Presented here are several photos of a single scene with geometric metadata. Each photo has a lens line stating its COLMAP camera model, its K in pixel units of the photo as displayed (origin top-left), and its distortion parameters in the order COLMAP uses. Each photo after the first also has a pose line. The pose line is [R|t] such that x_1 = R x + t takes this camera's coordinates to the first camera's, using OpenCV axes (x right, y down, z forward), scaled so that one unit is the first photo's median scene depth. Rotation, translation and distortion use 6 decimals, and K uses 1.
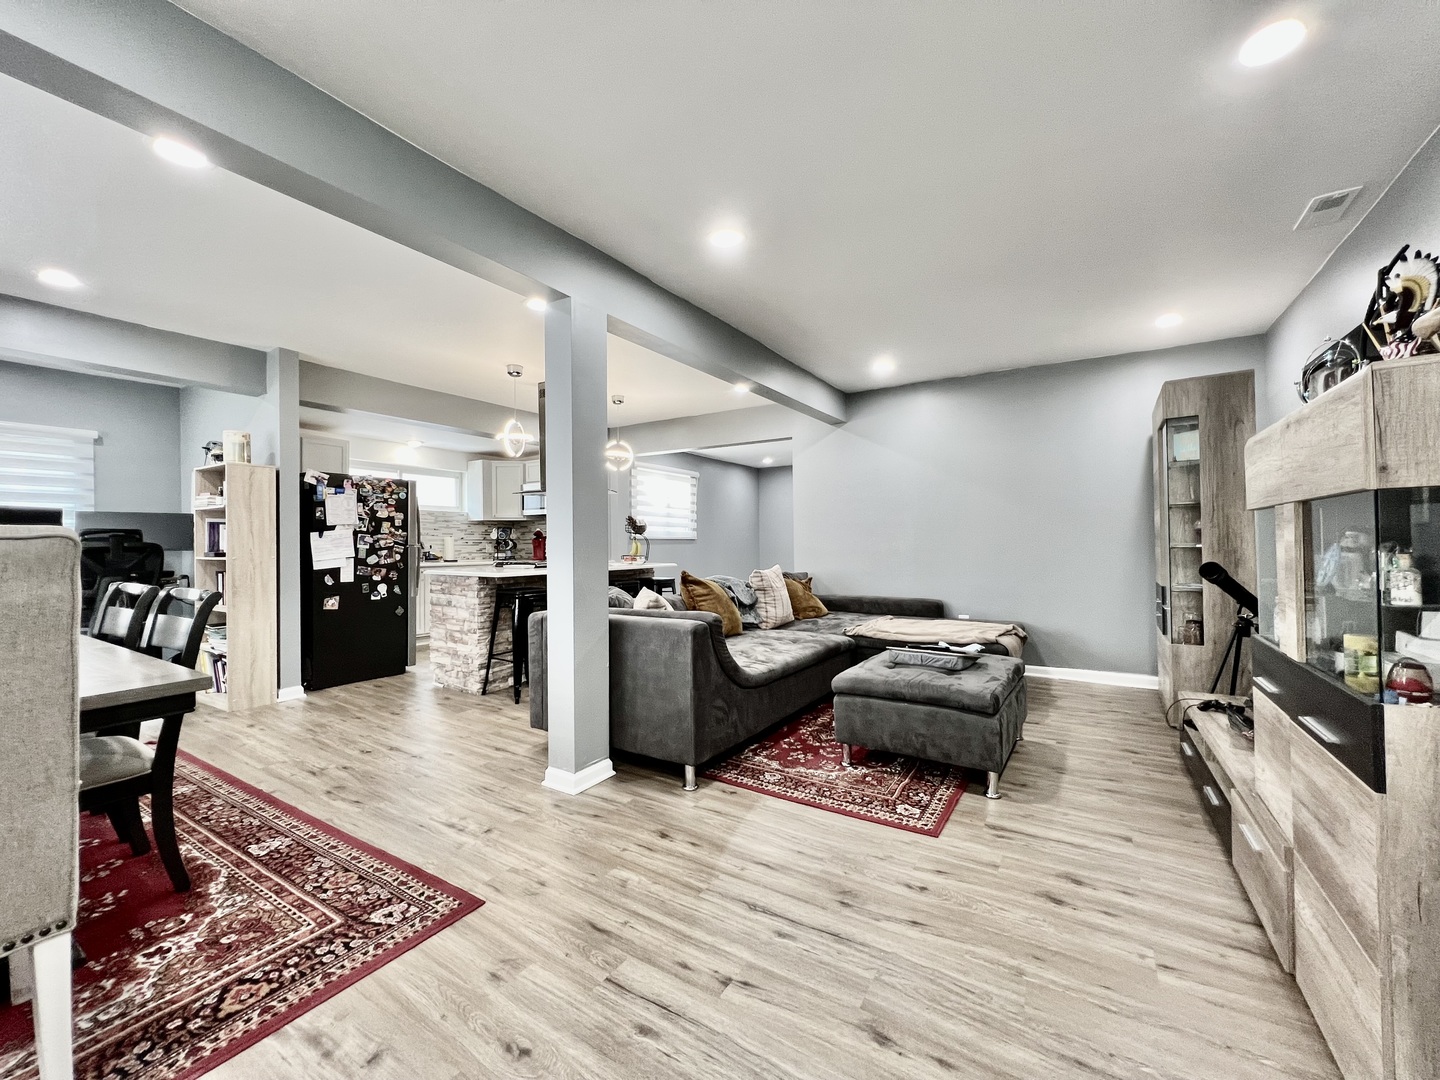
lens RADIAL K [[579.3, 0, 714.0], [0, 579.3, 535.9], [0, 0, 1]] dist [-0.000228, -0.000338]
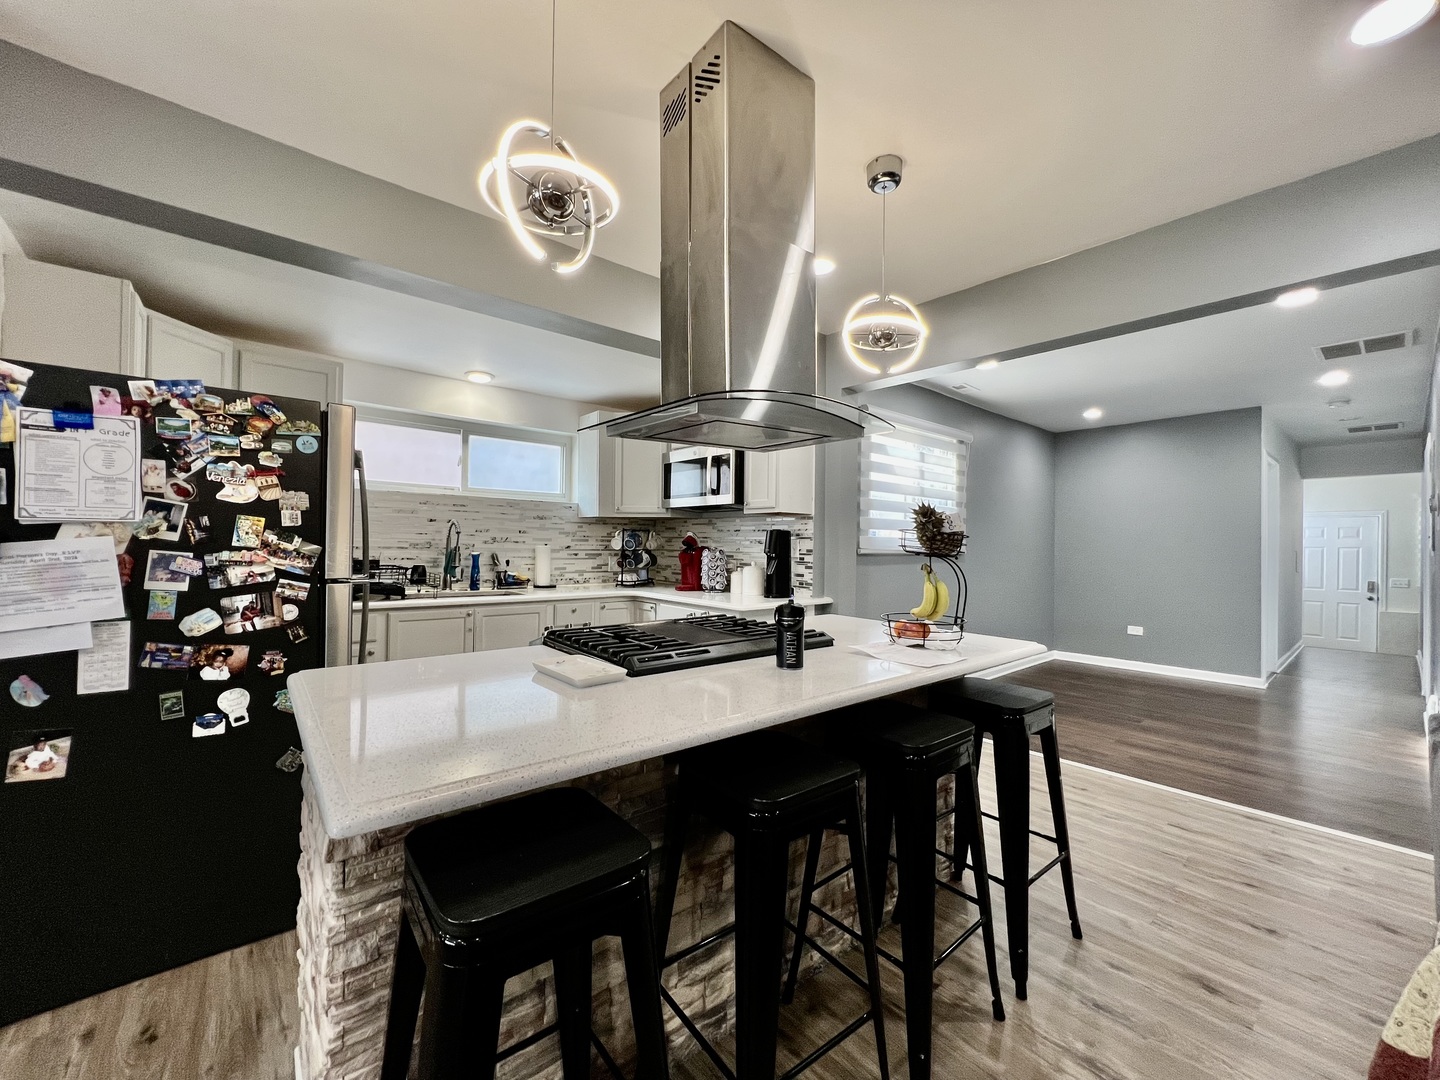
lens RADIAL K [[580.1, 0, 715.7], [0, 580.1, 540.0], [0, 0, 1]] dist [-0.002645, 0.000623]
pose [[0.957136, 0.016555, -0.289164, -0.186042], [-0.014478, 0.999852, 0.009323, -0.016537], [0.289275, -0.004737, 0.957234, 0.739880]]
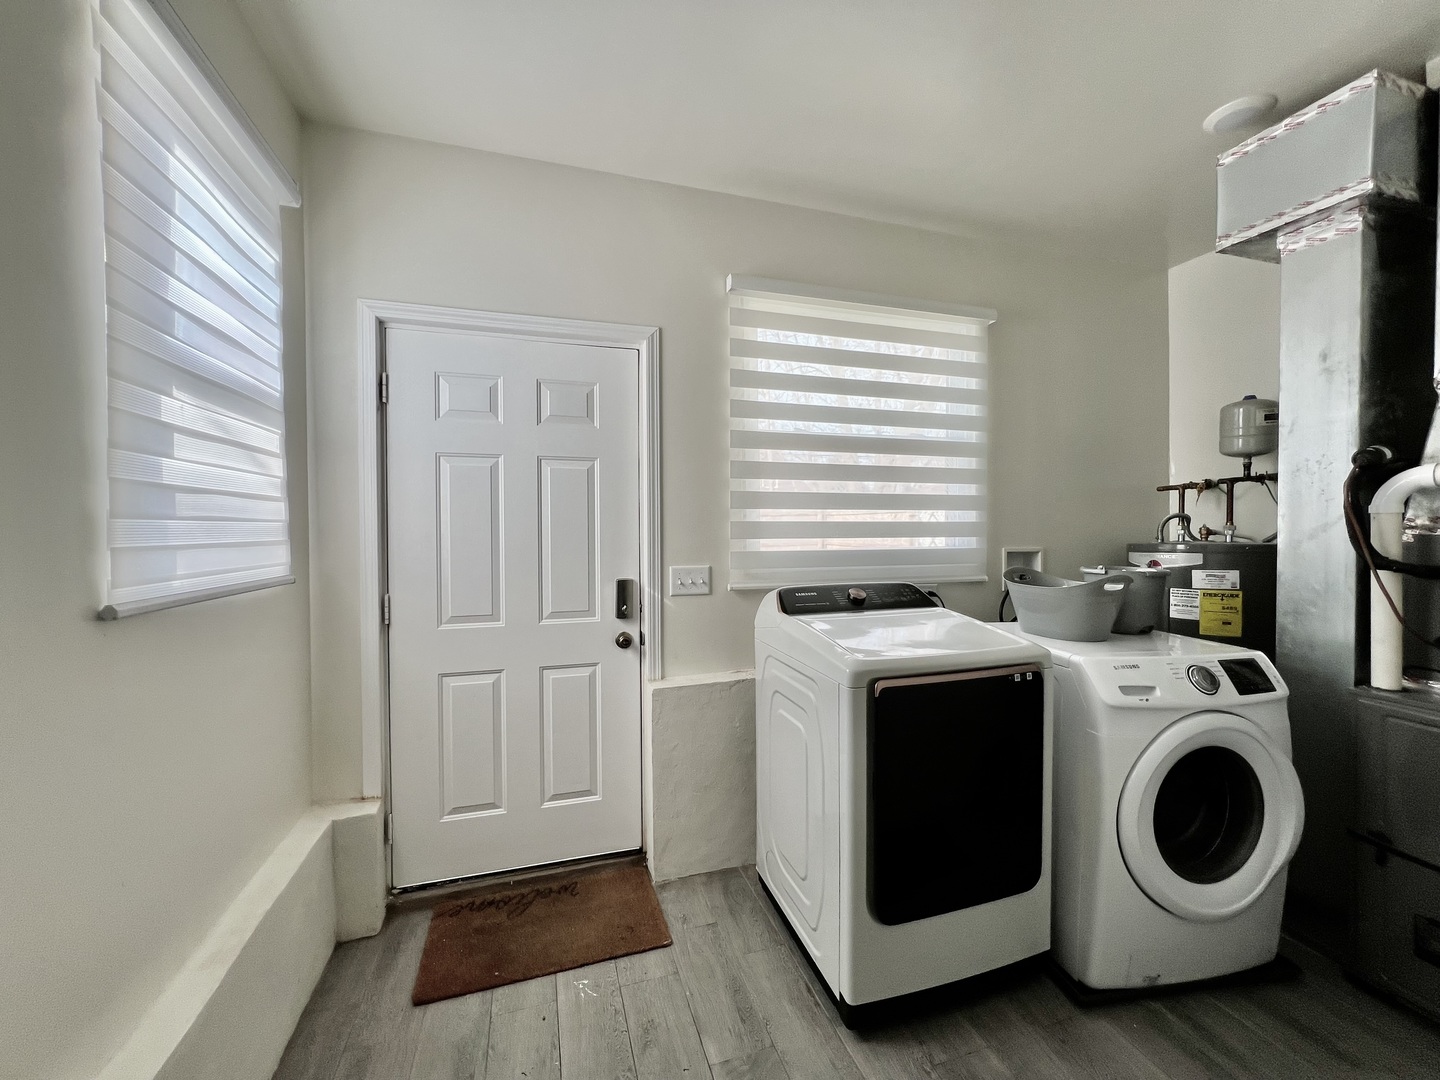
lens RADIAL K [[580.1, 0, 720.5], [0, 580.1, 536.1], [0, 0, 1]] dist [-0.002645, 0.000623]
pose [[0.635709, -0.009535, 0.771870, 0.375228], [-0.008659, 0.999773, 0.019482, 0.018119], [-0.771880, -0.019069, 0.635482, 1.726454]]
